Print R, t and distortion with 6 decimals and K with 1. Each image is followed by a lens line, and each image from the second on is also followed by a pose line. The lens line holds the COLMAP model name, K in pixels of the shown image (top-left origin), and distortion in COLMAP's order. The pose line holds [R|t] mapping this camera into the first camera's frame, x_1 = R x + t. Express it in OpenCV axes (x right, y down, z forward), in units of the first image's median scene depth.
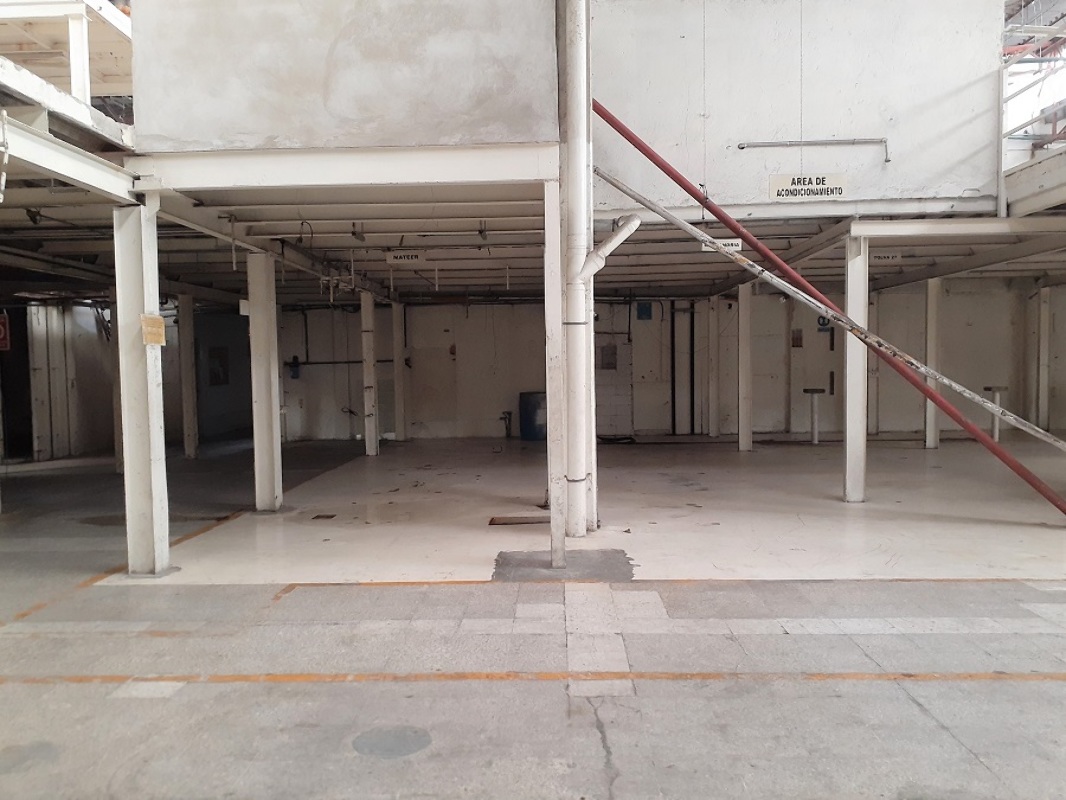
lens RADIAL K [[898.5, 0, 533.0], [0, 898.5, 400.0], [0, 0, 1]] dist [0.001579, 0.002497]
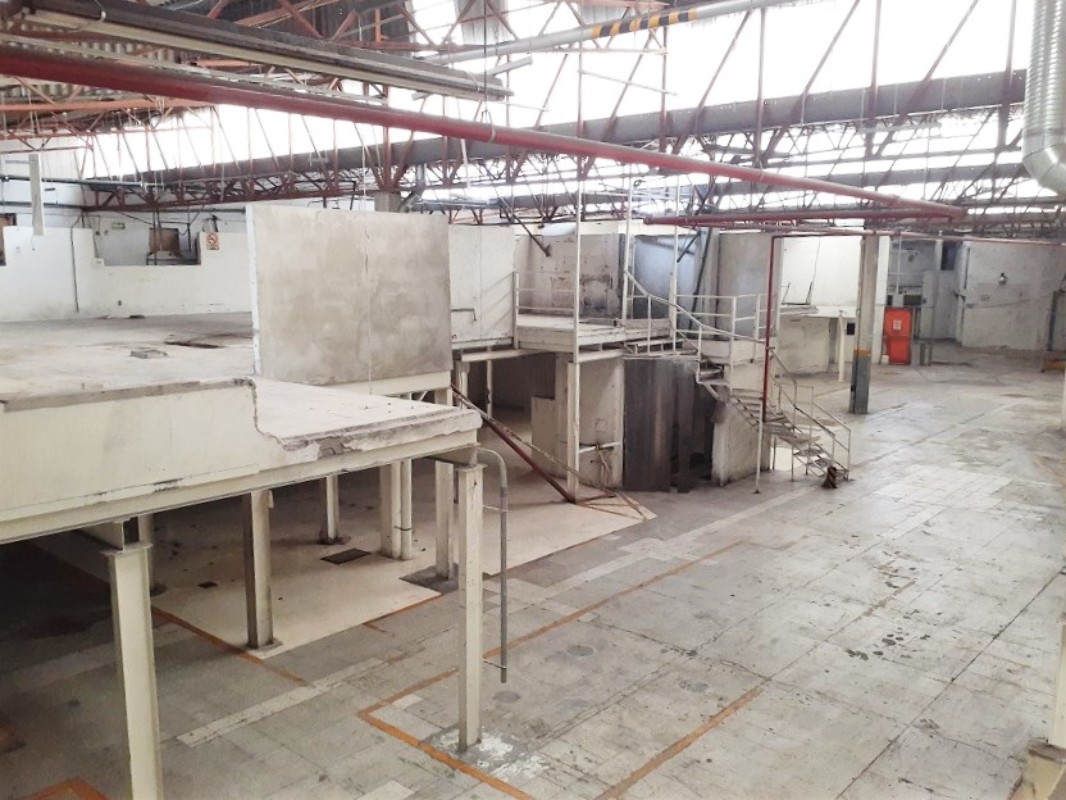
lens RADIAL K [[879.3, 0, 530.8], [0, 879.3, 423.3], [0, 0, 1]] dist [0.149080, -0.260015]
pose [[0.640775, -0.112981, 0.759369, -1.356825], [0.016012, 0.990864, 0.133913, -0.429654], [-0.767561, -0.073649, 0.636730, -0.383557]]
